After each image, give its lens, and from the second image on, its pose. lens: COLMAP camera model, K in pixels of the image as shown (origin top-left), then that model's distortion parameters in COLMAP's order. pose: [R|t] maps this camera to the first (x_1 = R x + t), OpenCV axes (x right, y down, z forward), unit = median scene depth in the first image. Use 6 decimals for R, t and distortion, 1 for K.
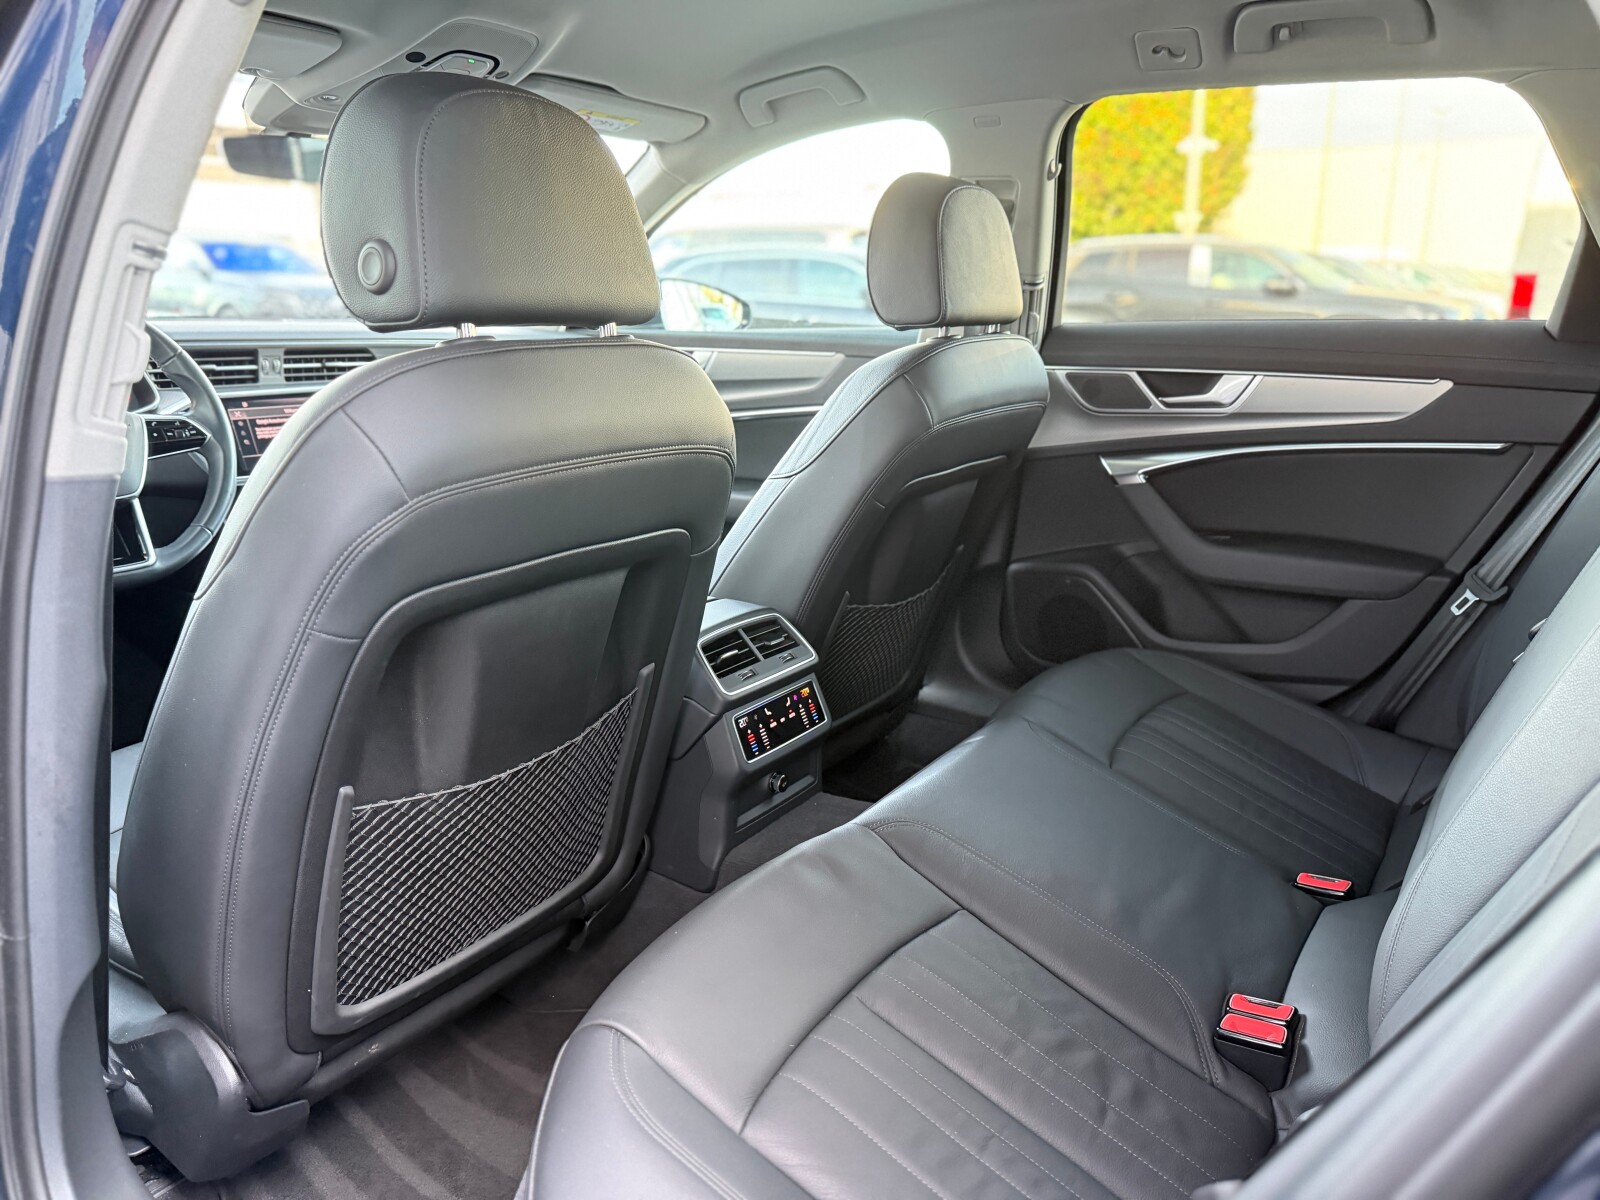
lens RADIAL K [[1128.4, 0, 807.9], [0, 1128.4, 602.9], [0, 0, 1]] dist [0.088113, -0.189538]
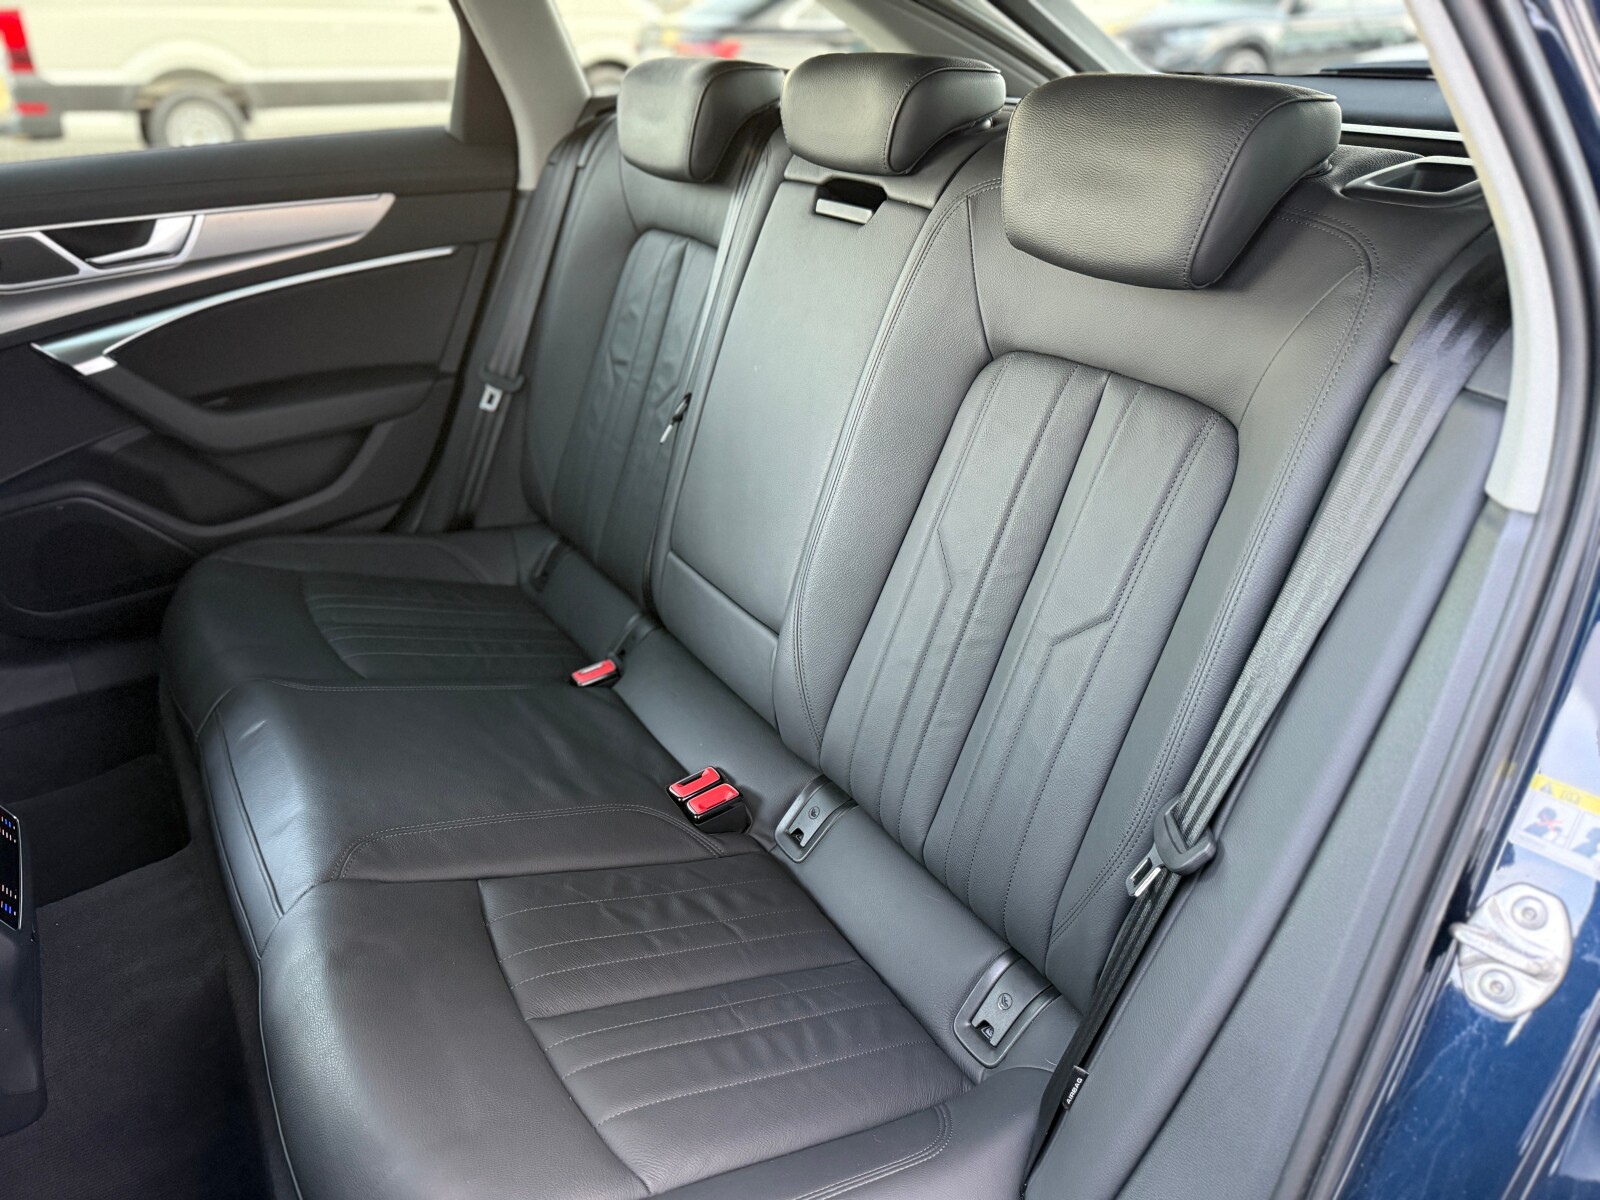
lens RADIAL K [[1103.8, 0, 801.8], [0, 1103.8, 603.5], [0, 0, 1]] dist [0.117503, -0.202227]
pose [[0.406544, -0.435051, 0.803400, -0.251310], [0.252301, 0.898614, 0.358939, -0.125687], [-0.878104, 0.056774, 0.475090, 0.199540]]
